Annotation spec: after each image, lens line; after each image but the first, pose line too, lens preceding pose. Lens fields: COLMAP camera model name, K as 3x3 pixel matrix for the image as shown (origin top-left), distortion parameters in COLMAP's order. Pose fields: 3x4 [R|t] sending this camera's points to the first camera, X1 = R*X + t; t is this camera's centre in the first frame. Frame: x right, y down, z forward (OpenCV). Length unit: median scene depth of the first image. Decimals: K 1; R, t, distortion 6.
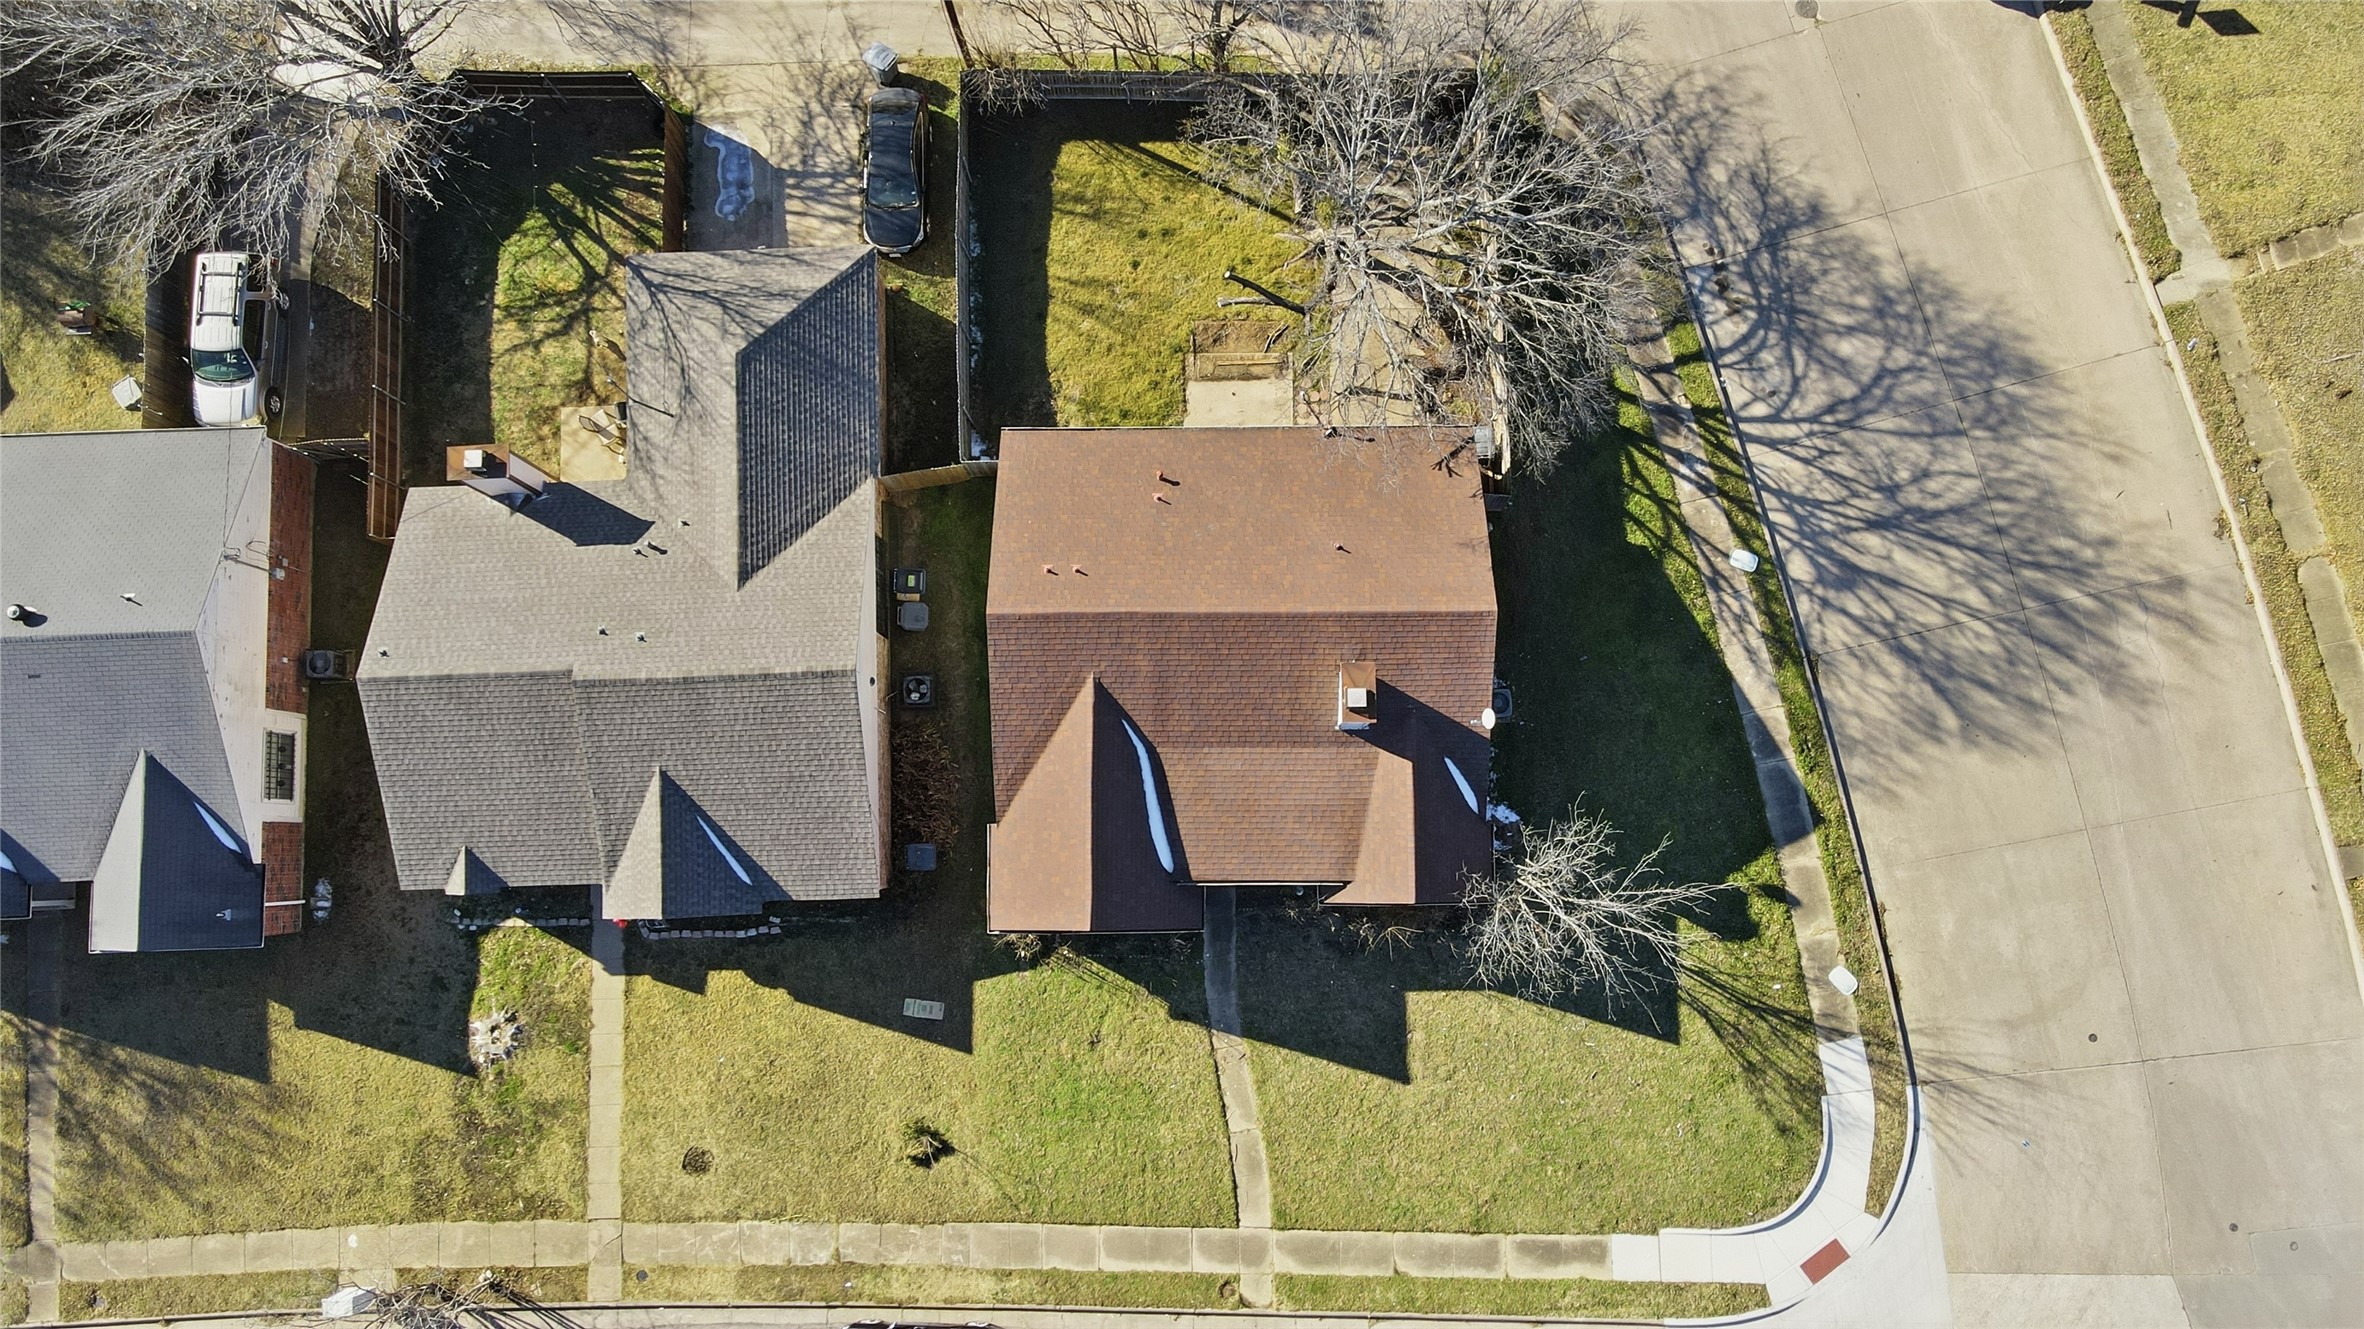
lens RADIAL K [[1715.8, 0, 1179.9], [0, 1715.8, 651.2], [0, 0, 1]] dist [0.013496, 0.006962]
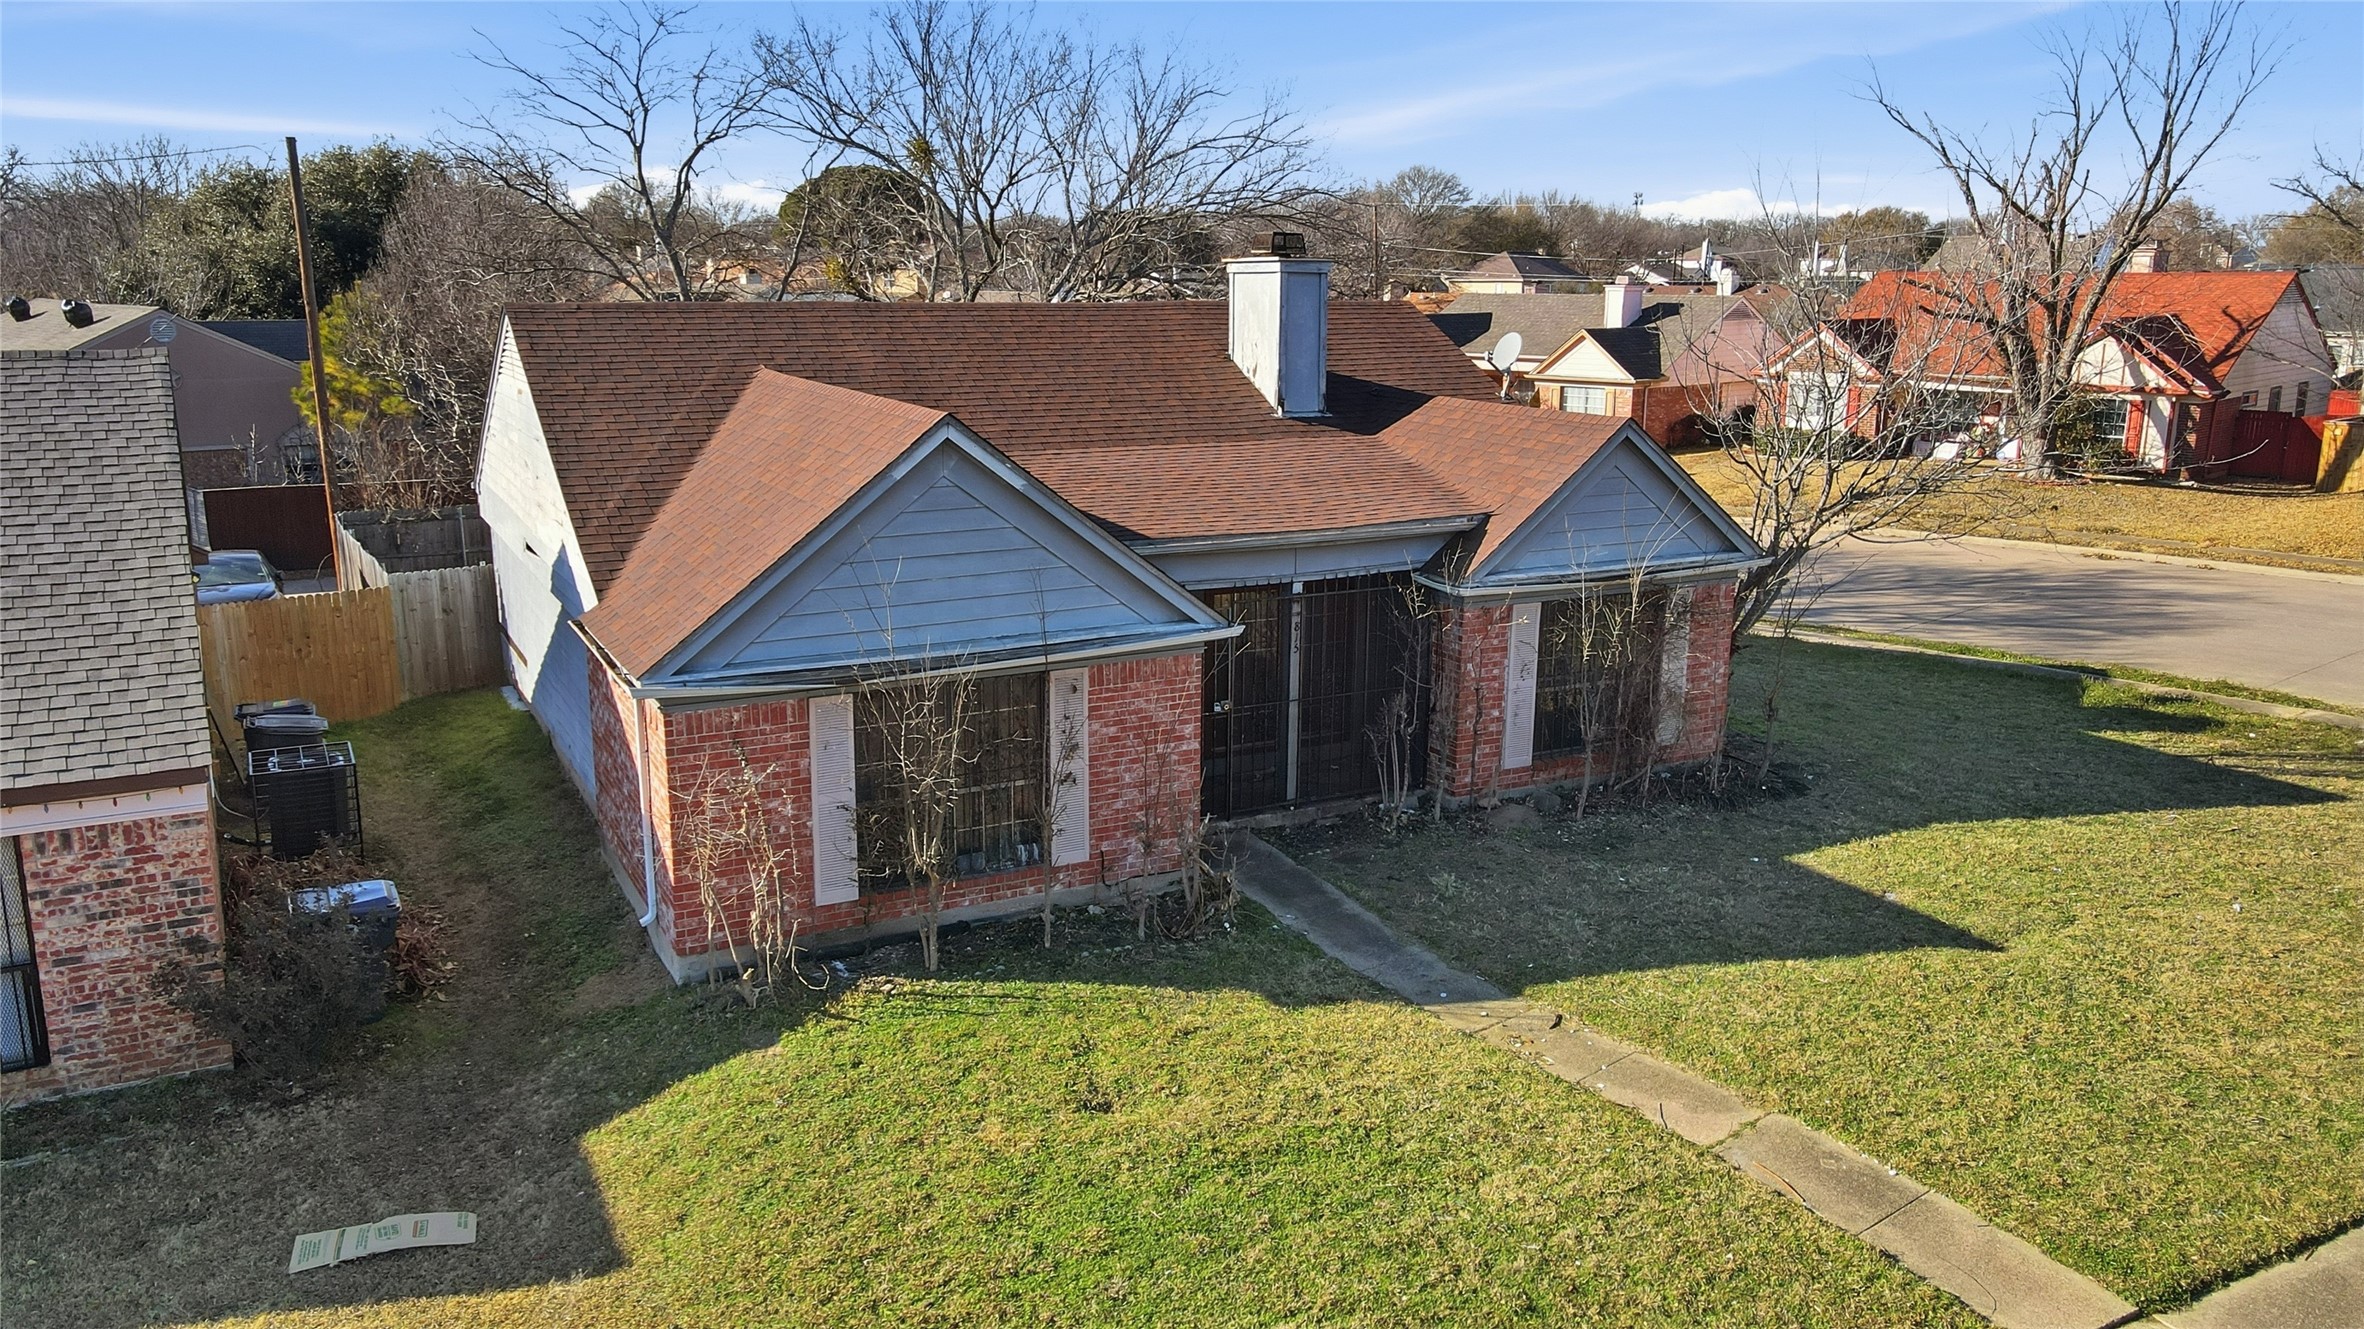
lens RADIAL K [[1715.8, 0, 1179.9], [0, 1715.8, 651.2], [0, 0, 1]] dist [0.013496, 0.006962]
pose [[0.888226, -0.084353, 0.451596, -0.152474], [0.453828, 0.313840, -0.833993, 0.434134], [-0.071379, 0.945721, 0.317042, 0.840709]]
